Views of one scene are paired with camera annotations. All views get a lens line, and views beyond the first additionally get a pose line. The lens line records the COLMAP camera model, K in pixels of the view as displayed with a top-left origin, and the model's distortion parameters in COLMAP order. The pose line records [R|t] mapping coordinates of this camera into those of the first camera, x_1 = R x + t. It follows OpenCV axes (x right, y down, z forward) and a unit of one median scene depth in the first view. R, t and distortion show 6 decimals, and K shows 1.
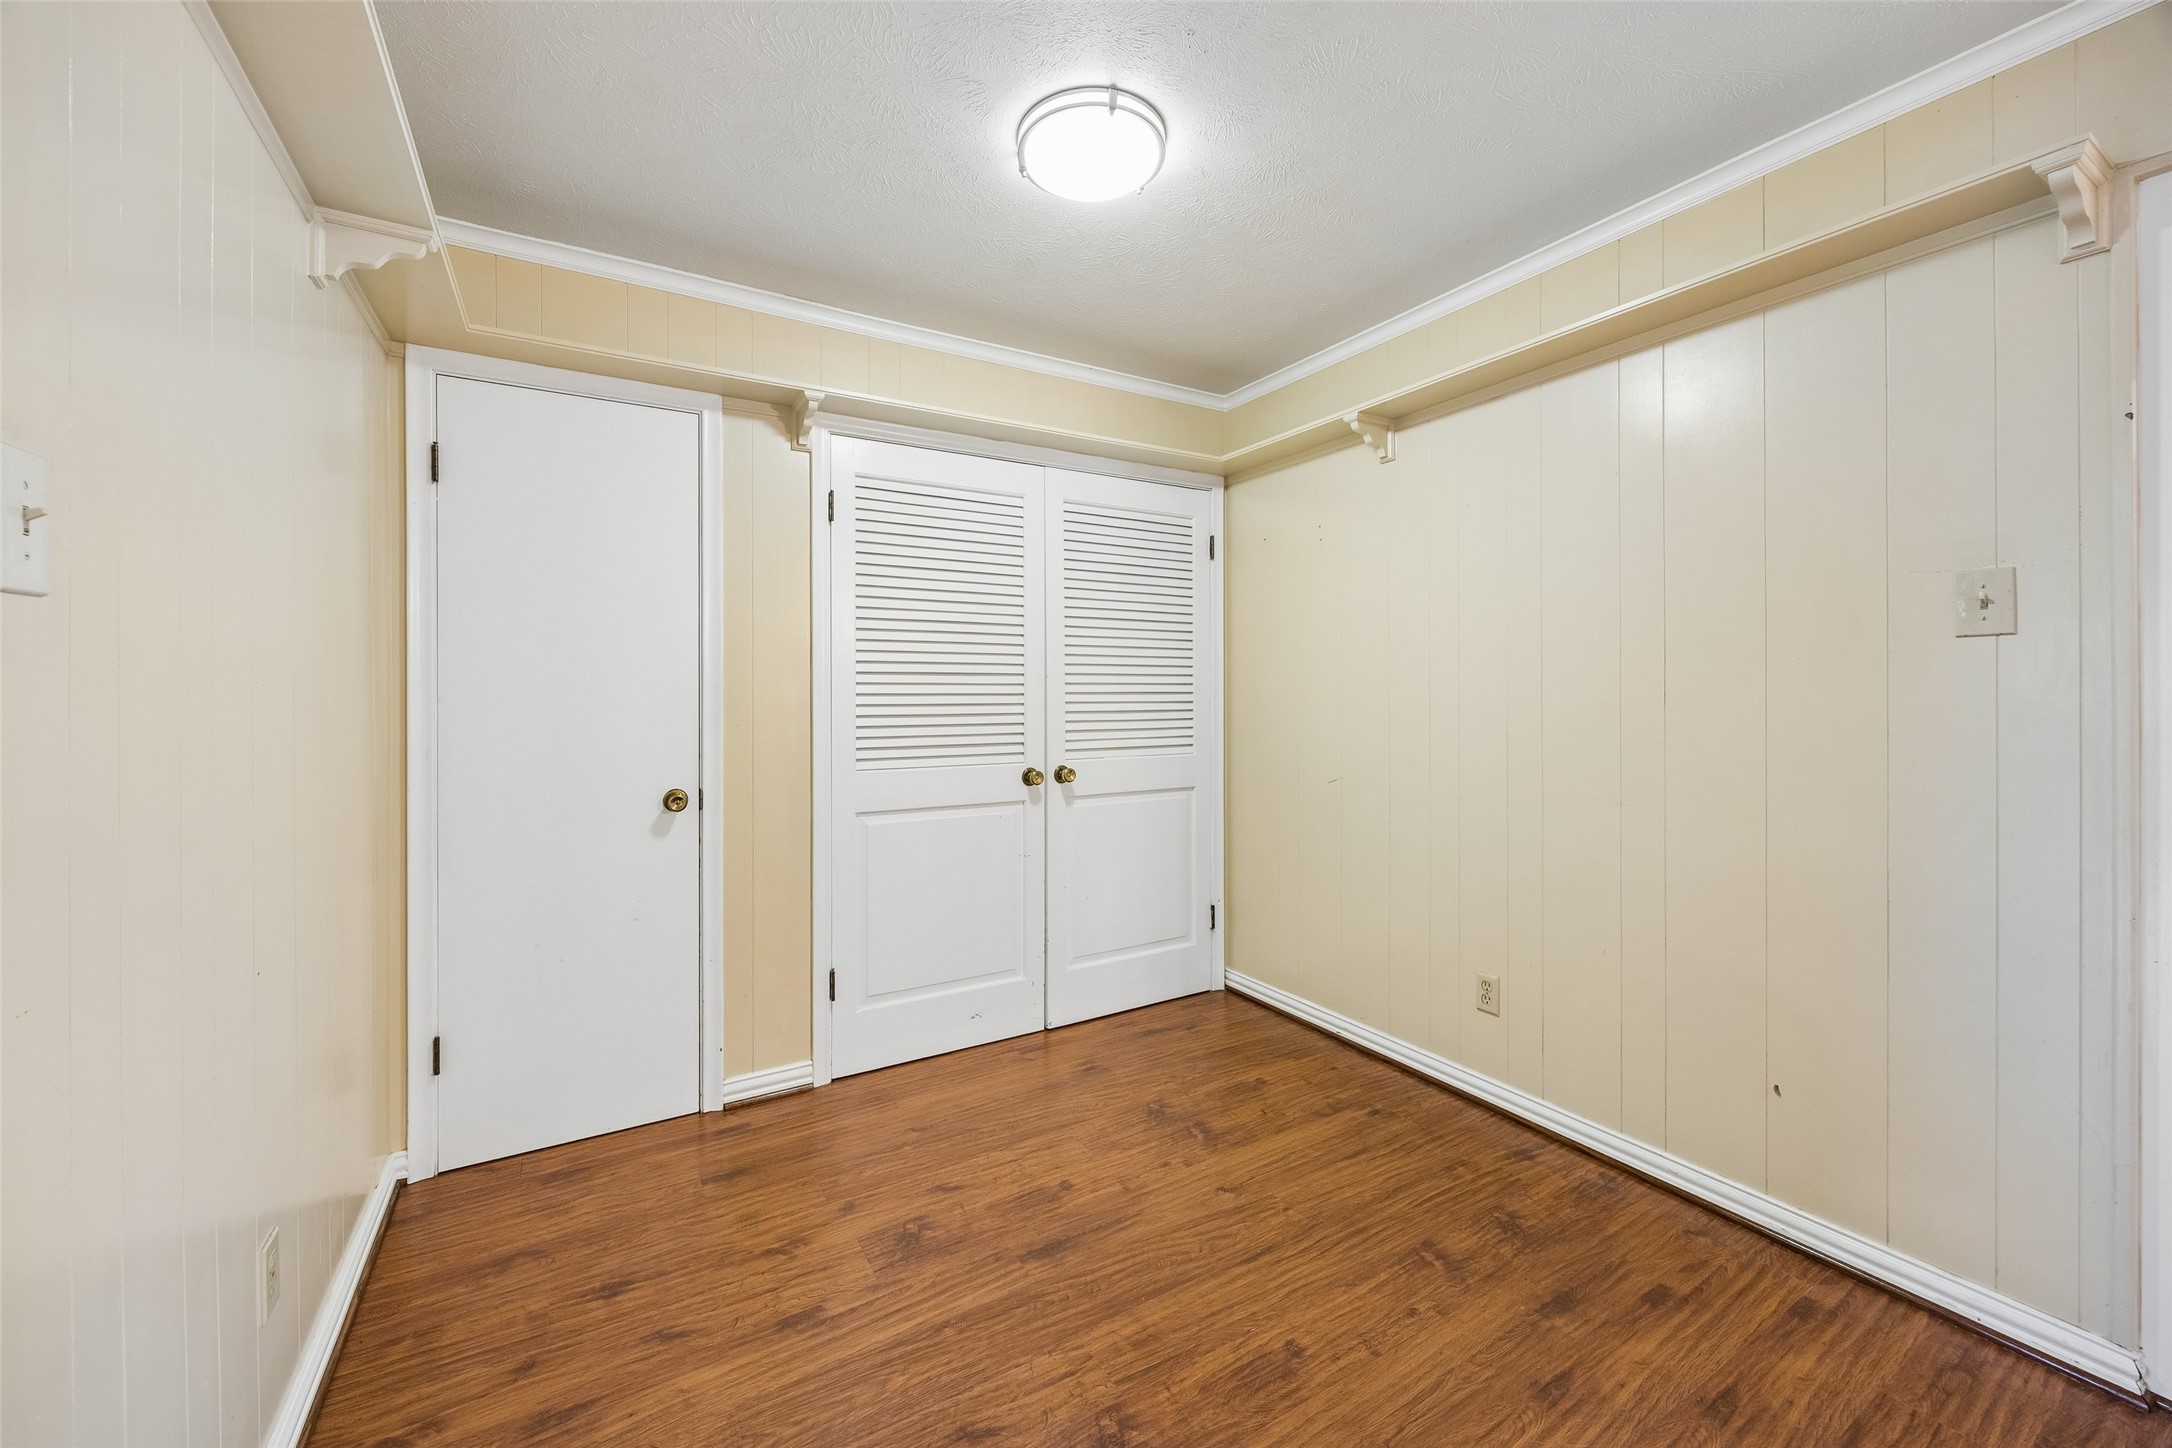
lens RADIAL K [[836.0, 0, 1066.2], [0, 836.0, 696.1], [0, 0, 1]] dist [-0.001578, 0.000384]
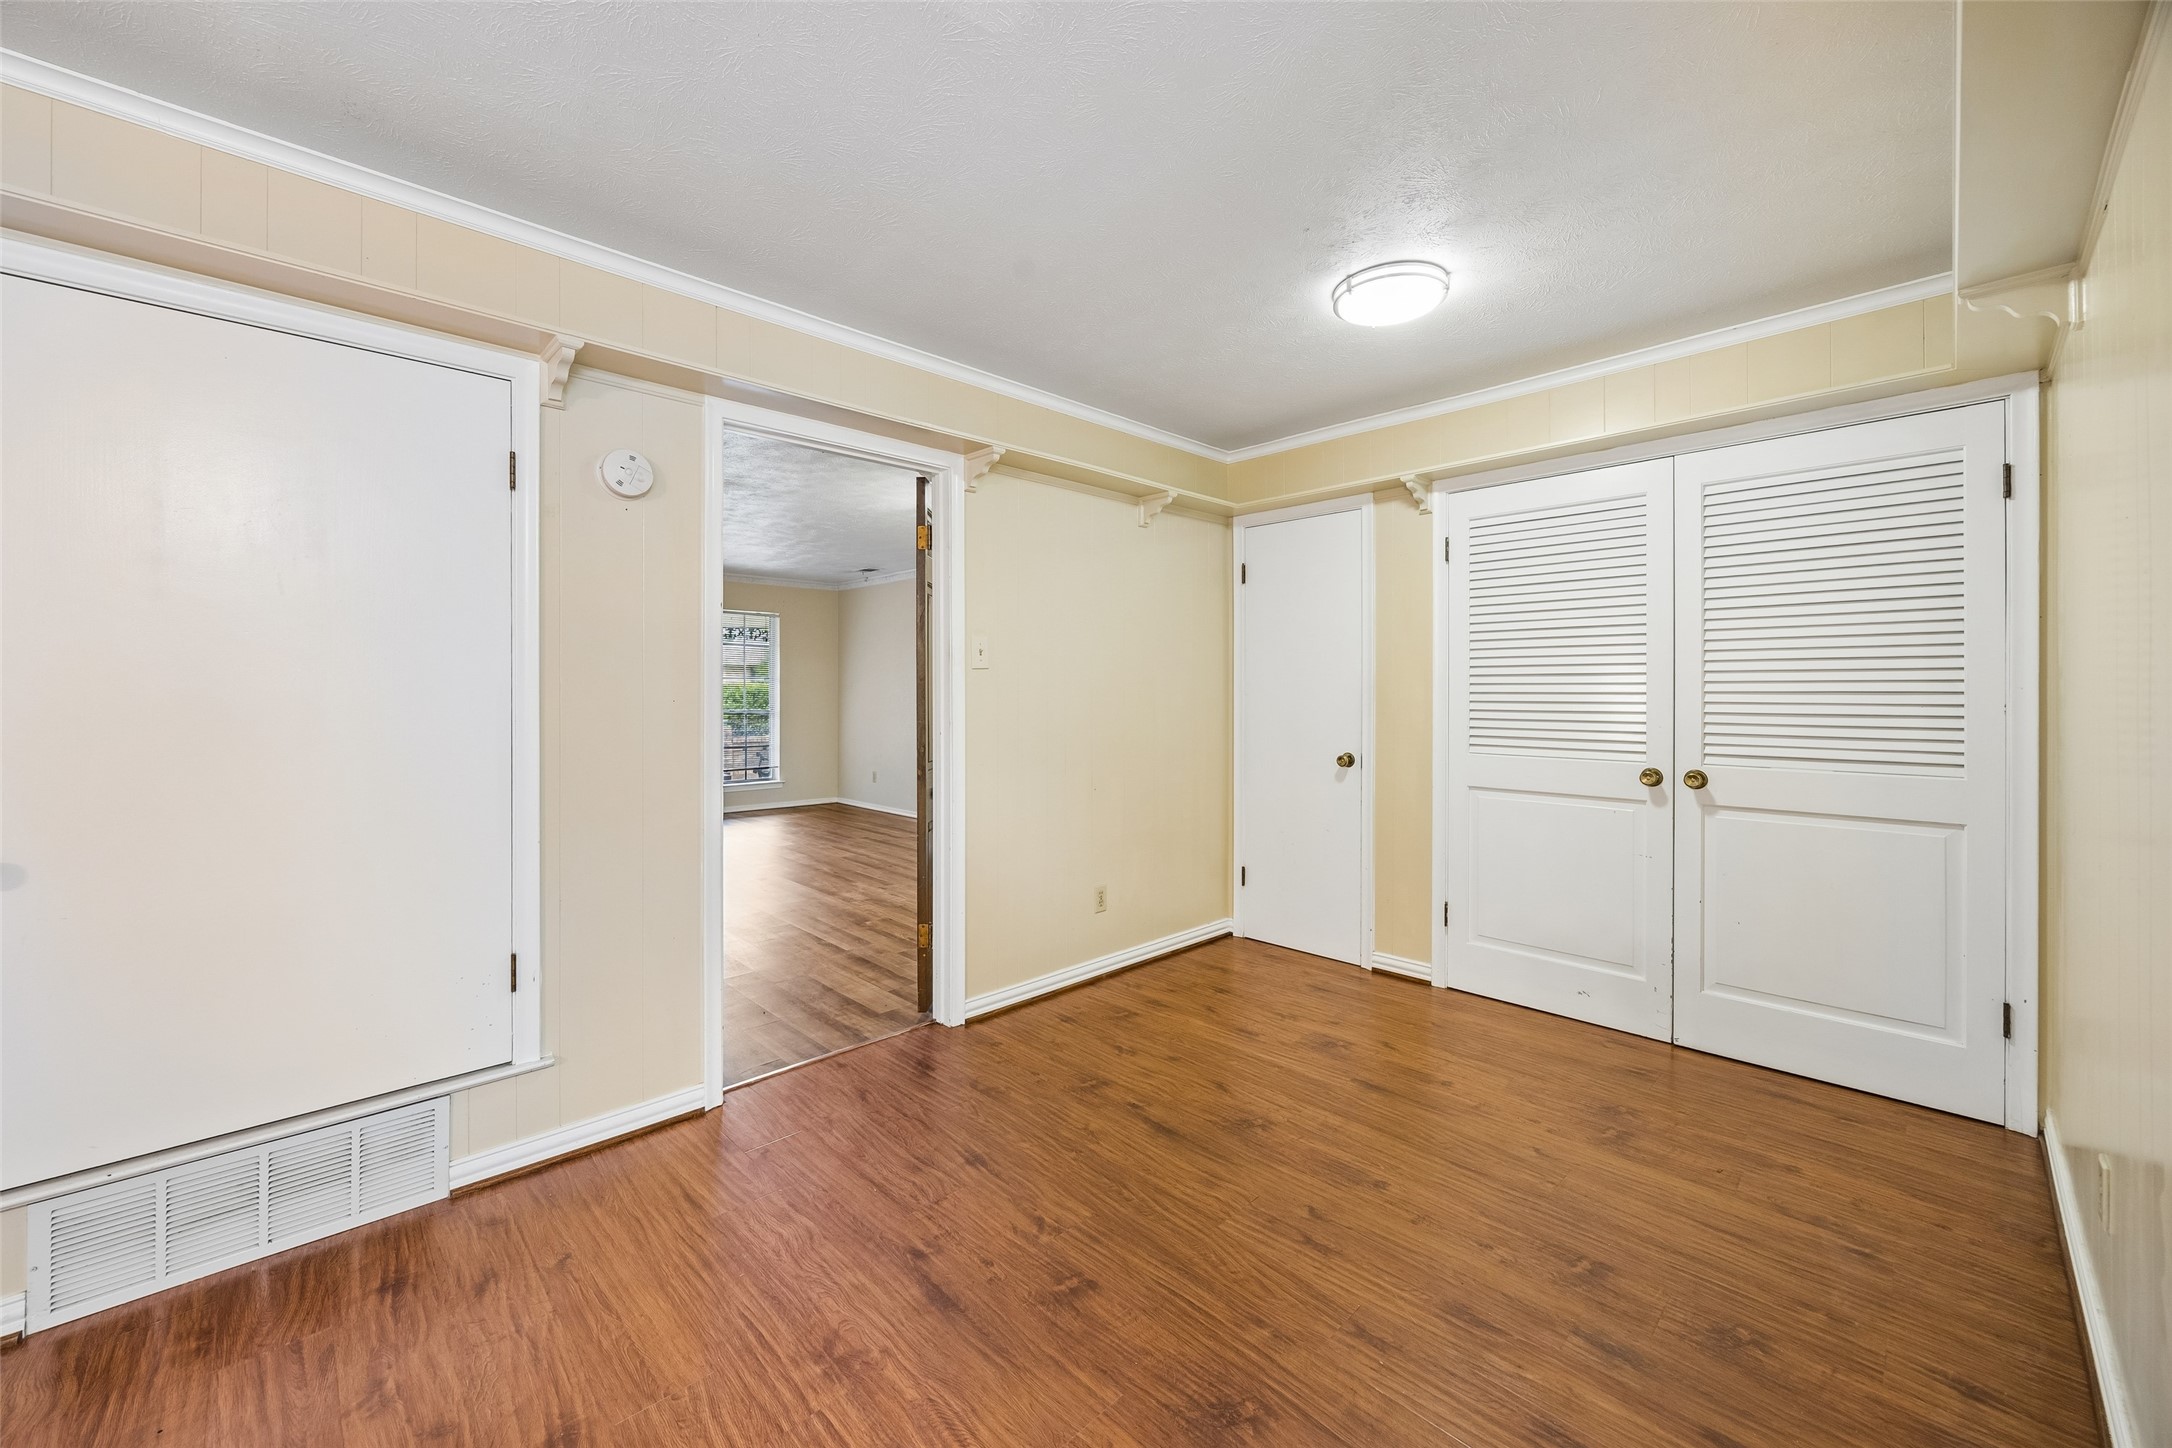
lens RADIAL K [[836.0, 0, 1066.2], [0, 836.0, 696.1], [0, 0, 1]] dist [-0.001578, 0.000384]
pose [[0.226271, 0.009889, -0.974014, 0.914608], [-0.003241, 0.999951, 0.009400, -0.007665], [0.974059, 0.001030, 0.226292, 0.129271]]
